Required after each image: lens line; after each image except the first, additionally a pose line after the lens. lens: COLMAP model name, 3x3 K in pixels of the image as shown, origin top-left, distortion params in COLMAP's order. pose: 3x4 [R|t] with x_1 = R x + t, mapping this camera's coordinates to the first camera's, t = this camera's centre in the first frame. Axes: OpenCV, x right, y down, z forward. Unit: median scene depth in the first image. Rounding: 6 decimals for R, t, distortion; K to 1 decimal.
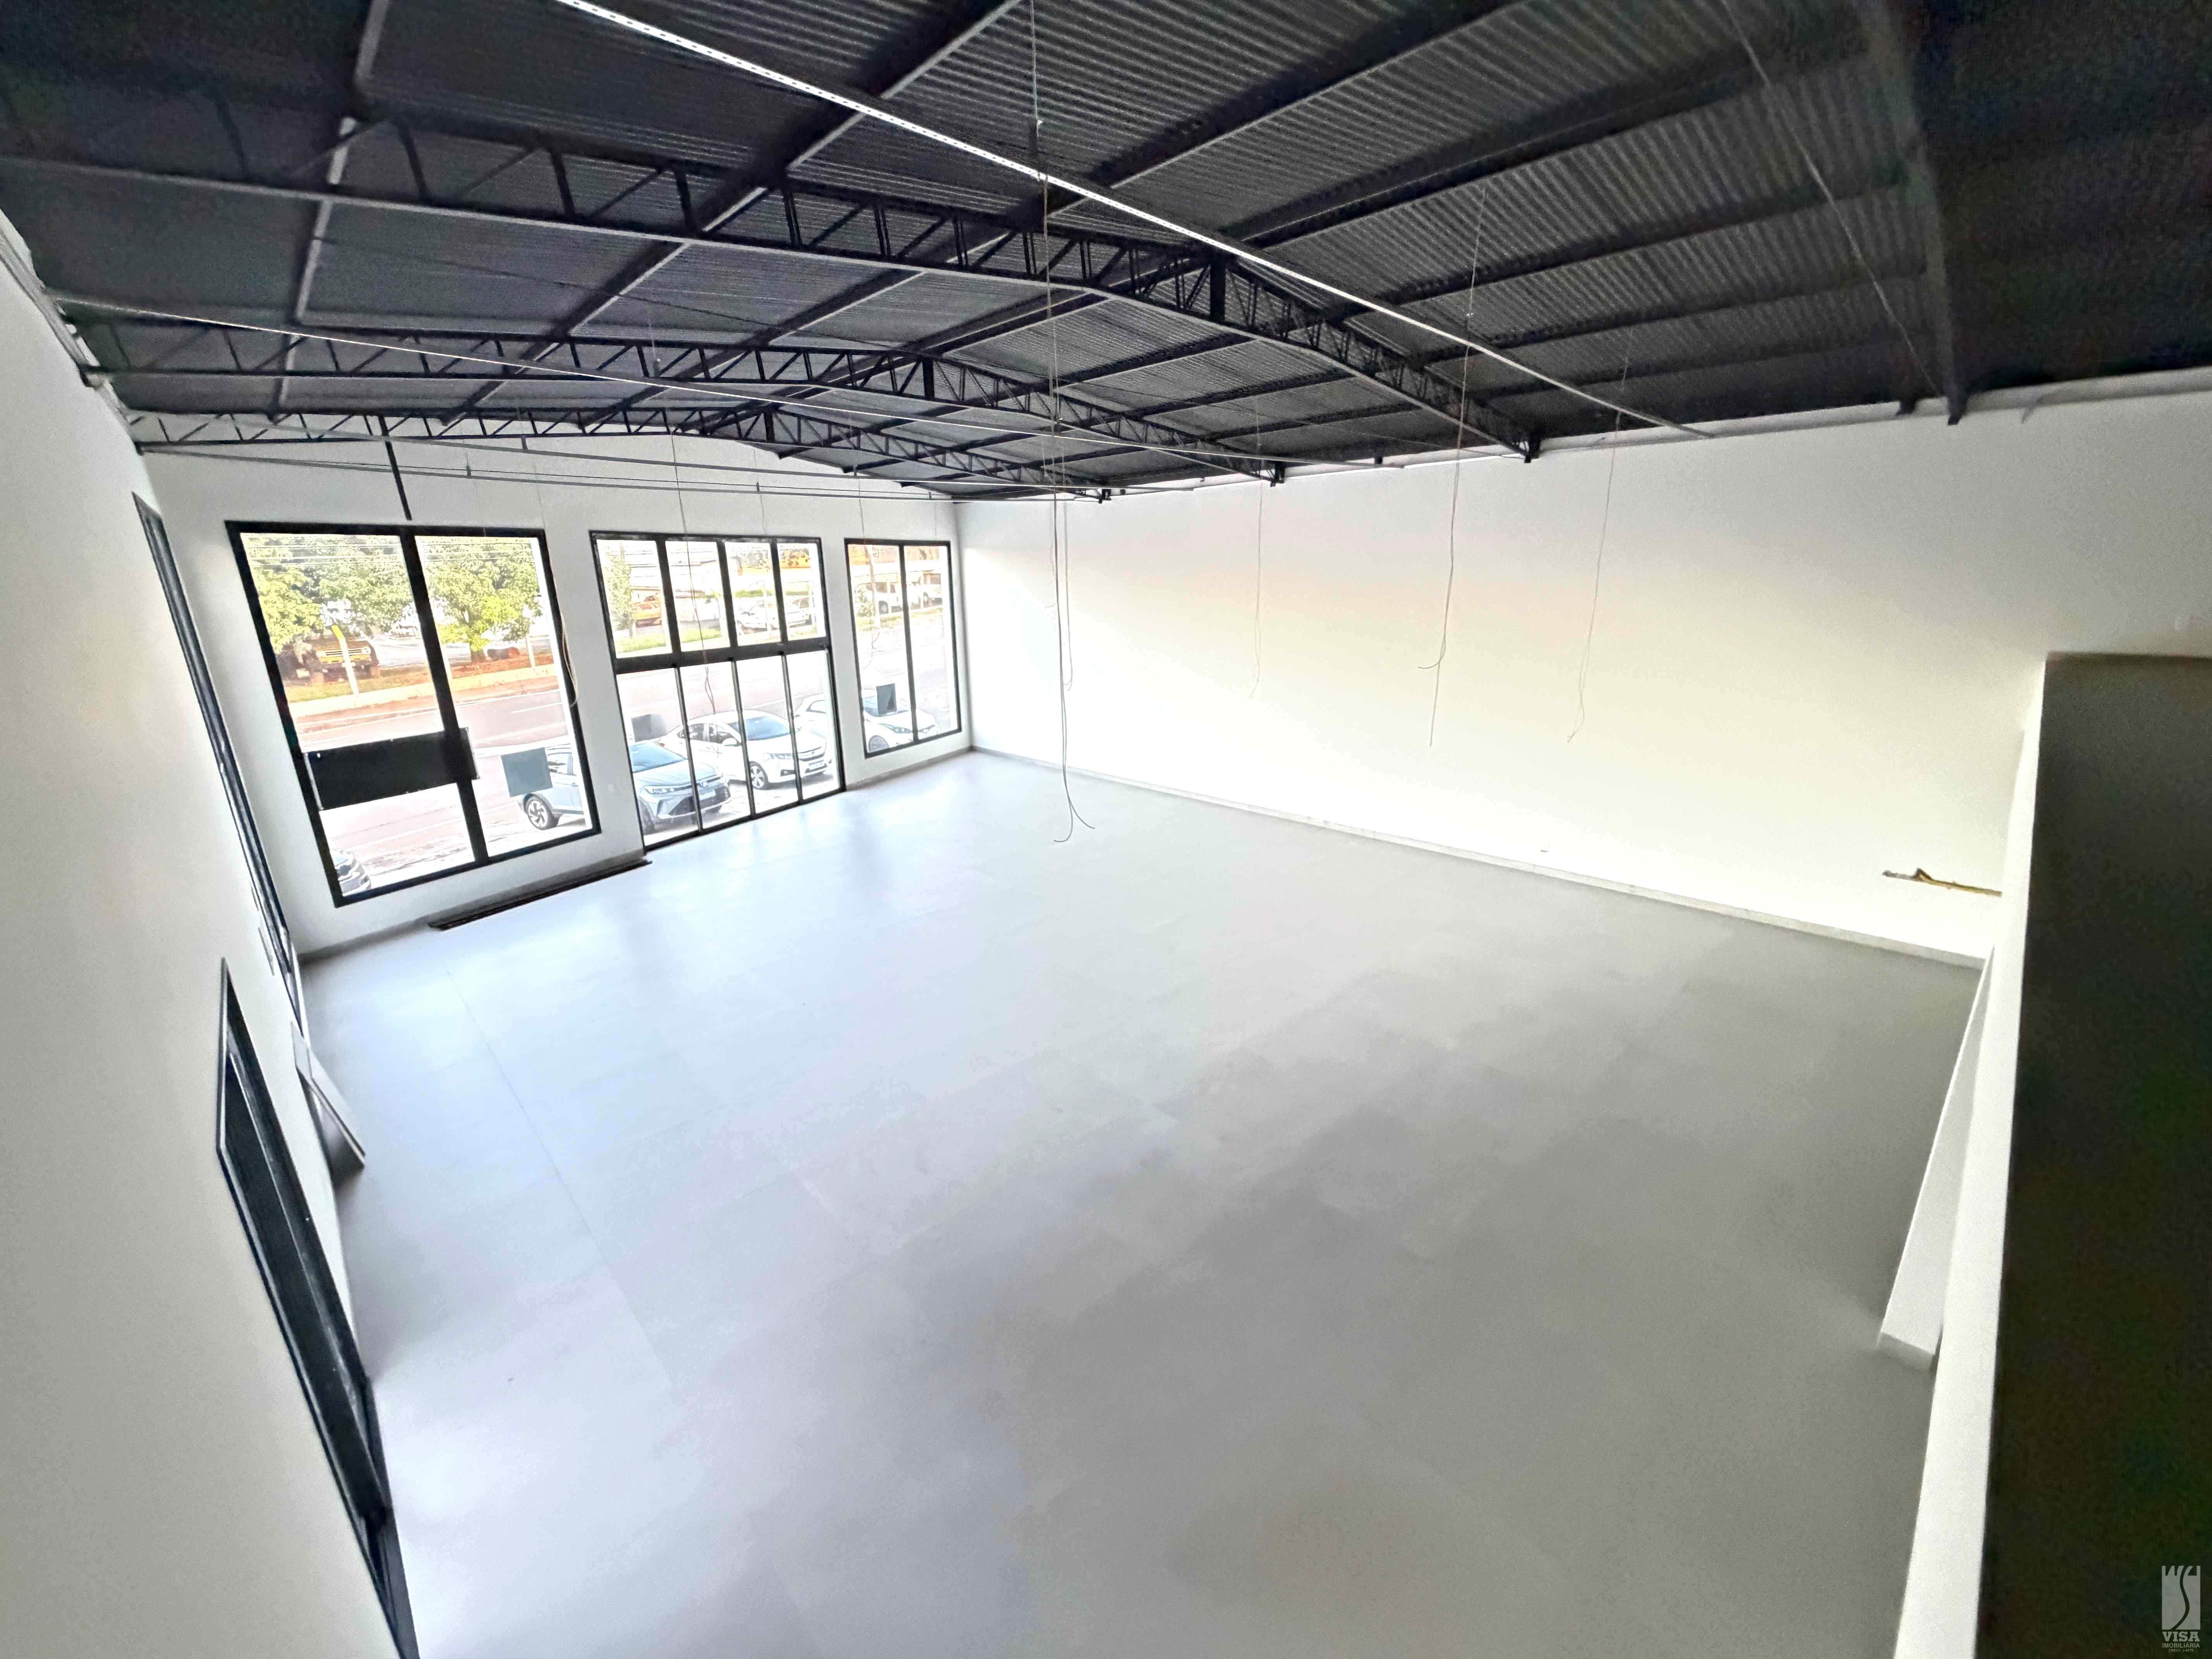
lens RADIAL K [[873.5, 0, 1103.3], [0, 873.5, 826.8], [0, 0, 1]] dist [0.000026, -0.000625]
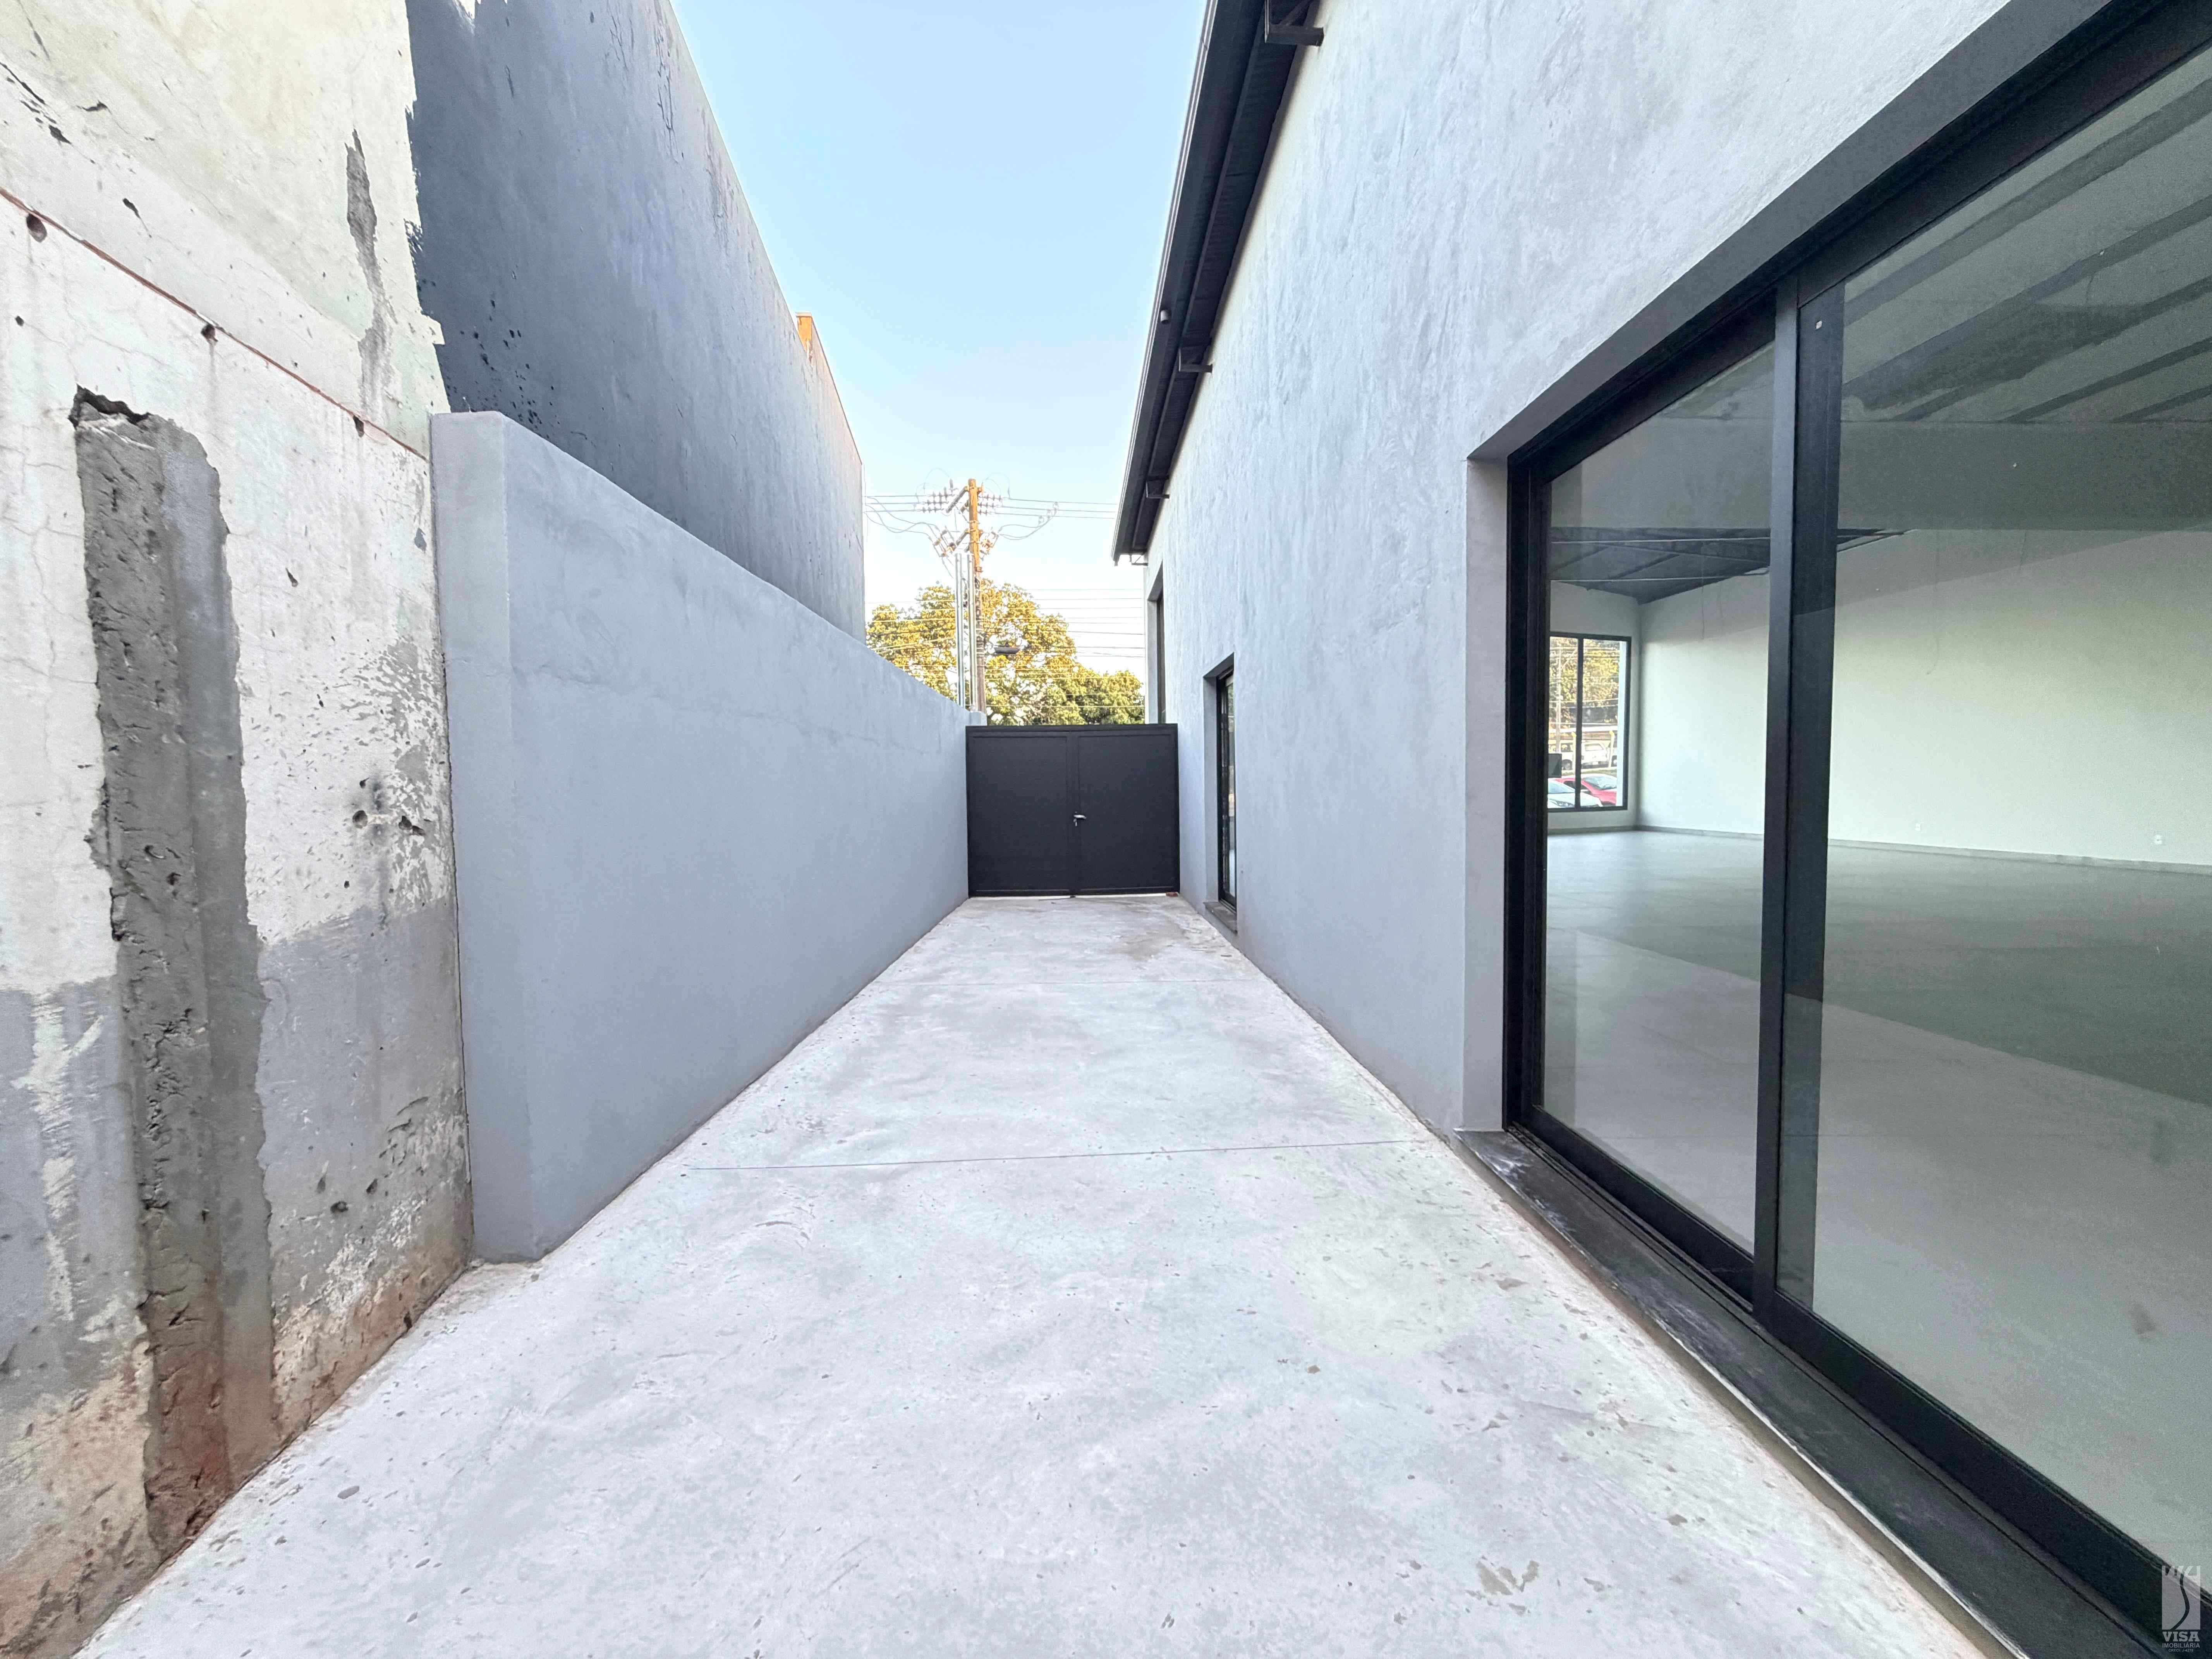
lens RADIAL K [[873.5, 0, 1100.7], [0, 873.5, 822.5], [0, 0, 1]] dist [0.000026, -0.000625]
pose [[0.745162, 0.042753, -0.665511, 0.090964], [-0.192009, 0.969439, -0.152712, 0.256442], [0.638644, 0.241580, 0.730598, -0.235244]]
